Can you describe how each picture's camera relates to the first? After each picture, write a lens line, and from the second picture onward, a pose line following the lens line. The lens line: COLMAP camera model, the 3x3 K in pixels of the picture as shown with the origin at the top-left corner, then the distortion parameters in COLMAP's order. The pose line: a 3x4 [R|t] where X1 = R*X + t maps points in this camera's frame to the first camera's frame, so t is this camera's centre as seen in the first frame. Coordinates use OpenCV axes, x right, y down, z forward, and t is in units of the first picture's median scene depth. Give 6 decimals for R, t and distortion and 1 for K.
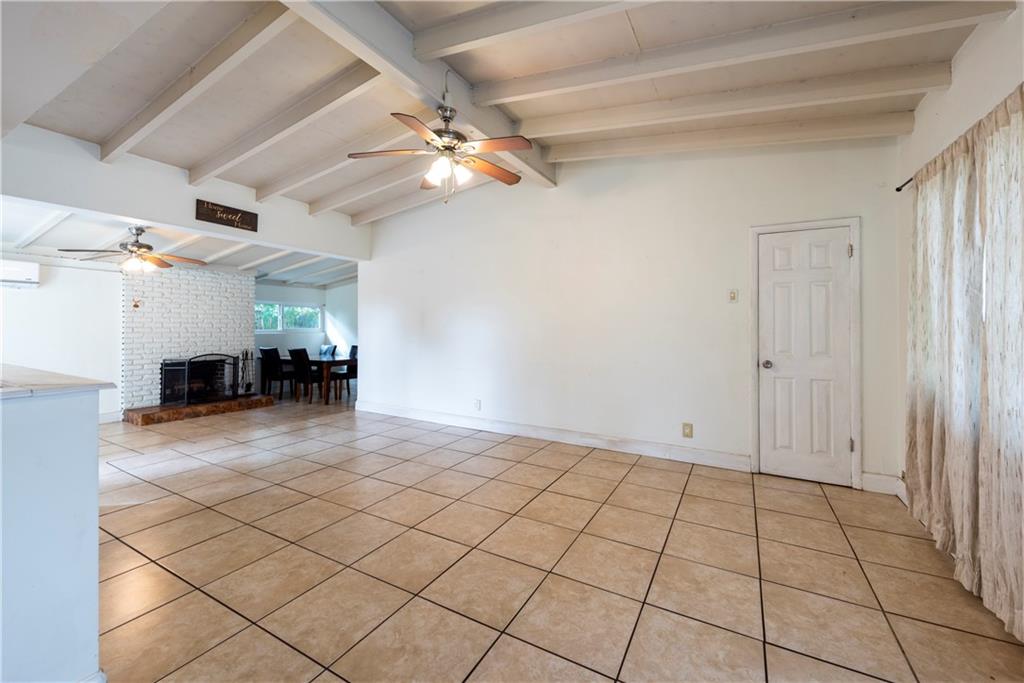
lens RADIAL K [[409.6, 0, 514.3], [0, 409.6, 324.6], [0, 0, 1]] dist [0.007671, -0.000178]
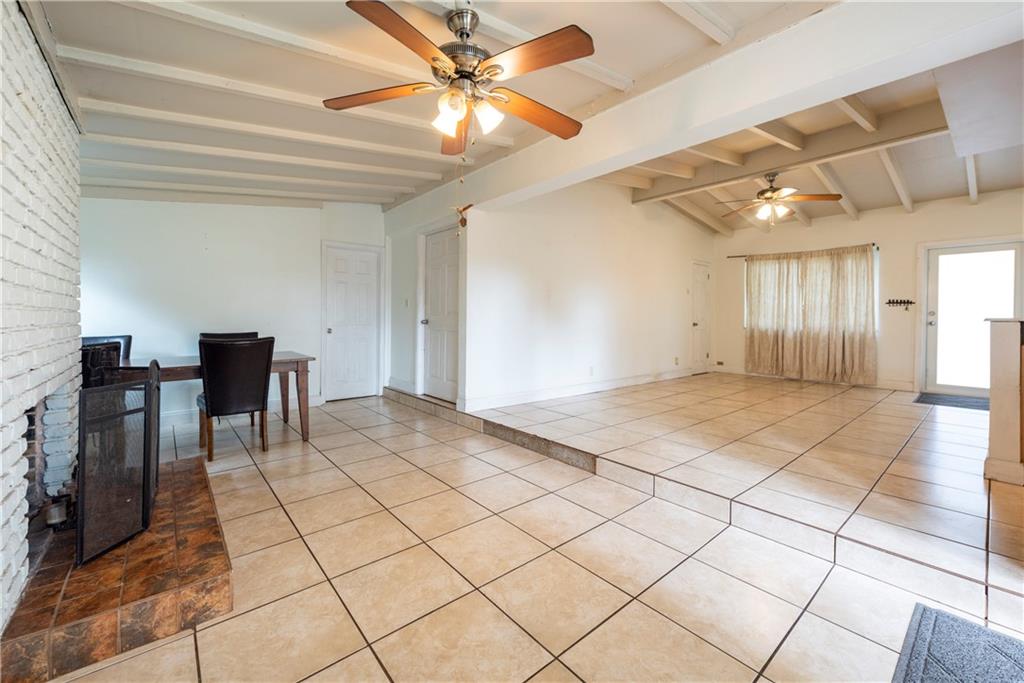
lens RADIAL K [[407.3, 0, 509.4], [0, 407.3, 321.7], [0, 0, 1]] dist [0.003495, 0.000001]
pose [[0.351720, -0.011288, 0.936037, -1.243594], [-0.012038, 0.999790, 0.016581, 0.041080], [-0.936028, -0.017100, 0.351510, 0.814443]]
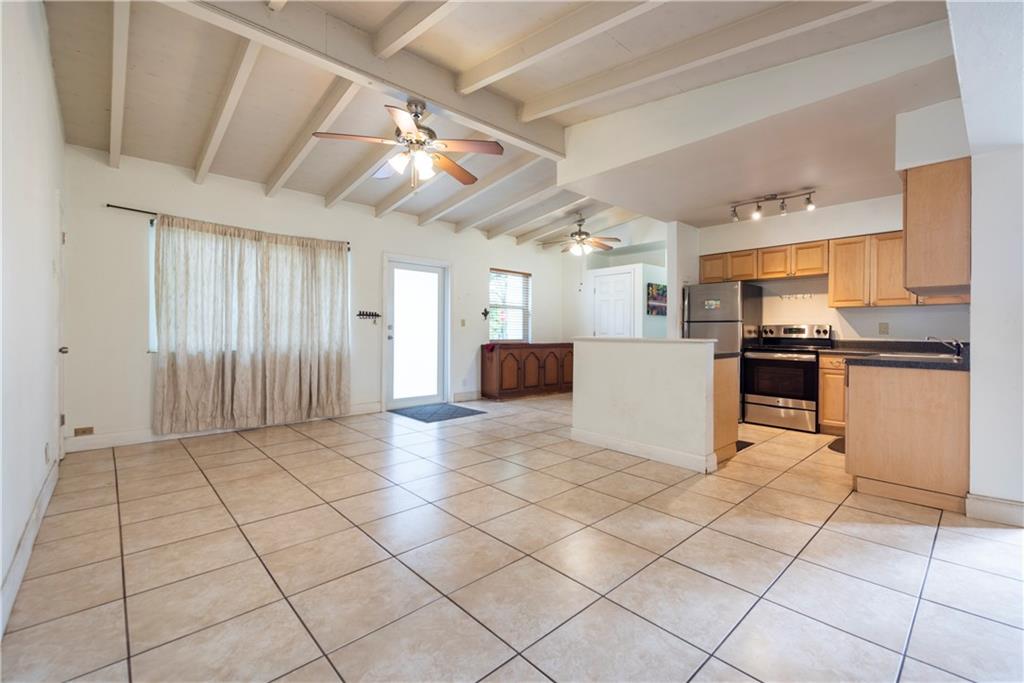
lens RADIAL K [[439.6, 0, 550.9], [0, 439.6, 331.7], [0, 0, 1]] dist [0.004542, 0.000415]
pose [[-0.960430, -0.013658, 0.278188, -0.471258], [-0.015088, 0.999882, -0.003002, 0.030640], [-0.278114, -0.007081, -0.960522, 1.143318]]
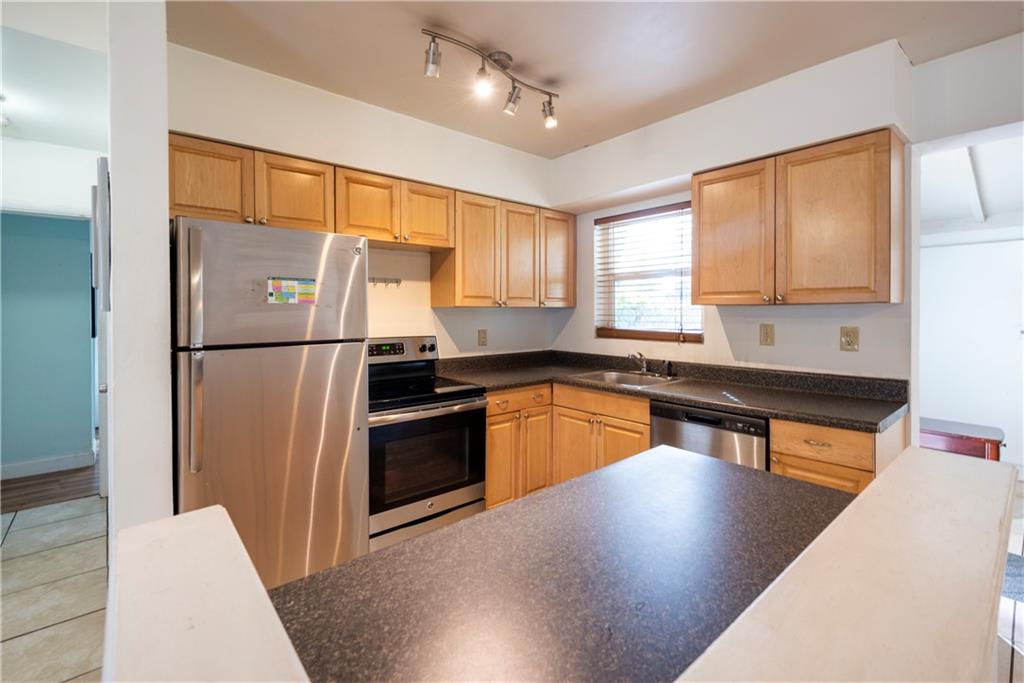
lens RADIAL K [[455.1, 0, 514.8], [0, 455.1, 312.9], [0, 0, 1]] dist [0.001597, 0.000056]
pose [[-0.340950, -0.001363, -0.940080, -0.259567], [0.006213, 0.999974, -0.003703, -0.026912], [0.940061, -0.007103, -0.340933, 0.276799]]
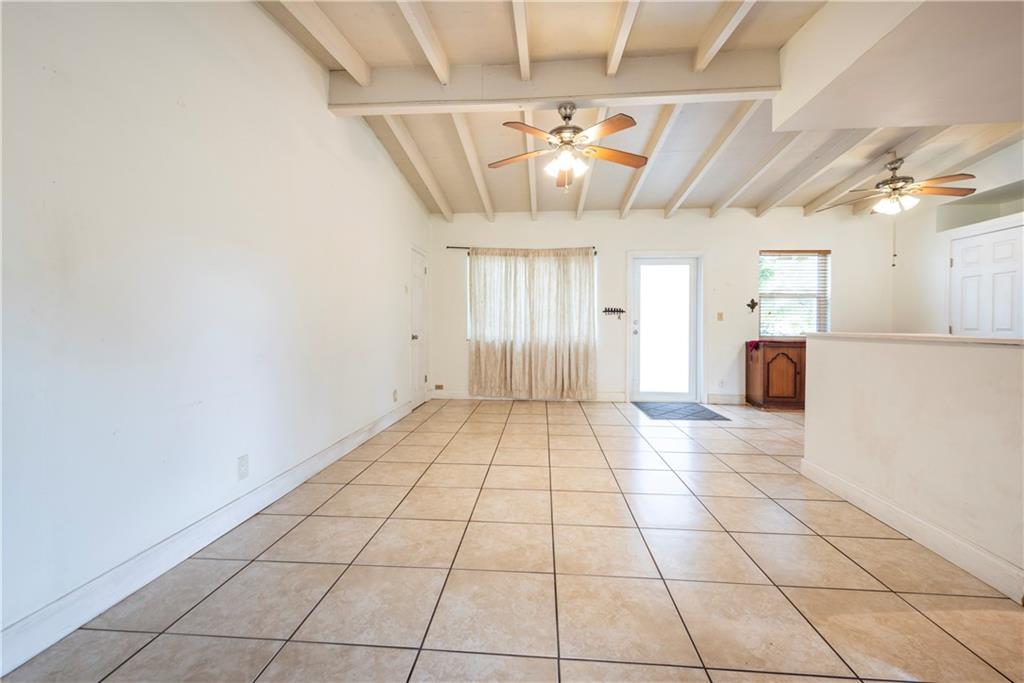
lens RADIAL K [[413.9, 0, 508.2], [0, 413.9, 327.9], [0, 0, 1]] dist [0.026905, -0.008770]
pose [[-0.408645, -0.013407, 0.912595, -0.648492], [-0.012368, 0.999882, 0.009151, 0.031391], [-0.912610, -0.007547, -0.408762, 0.918893]]
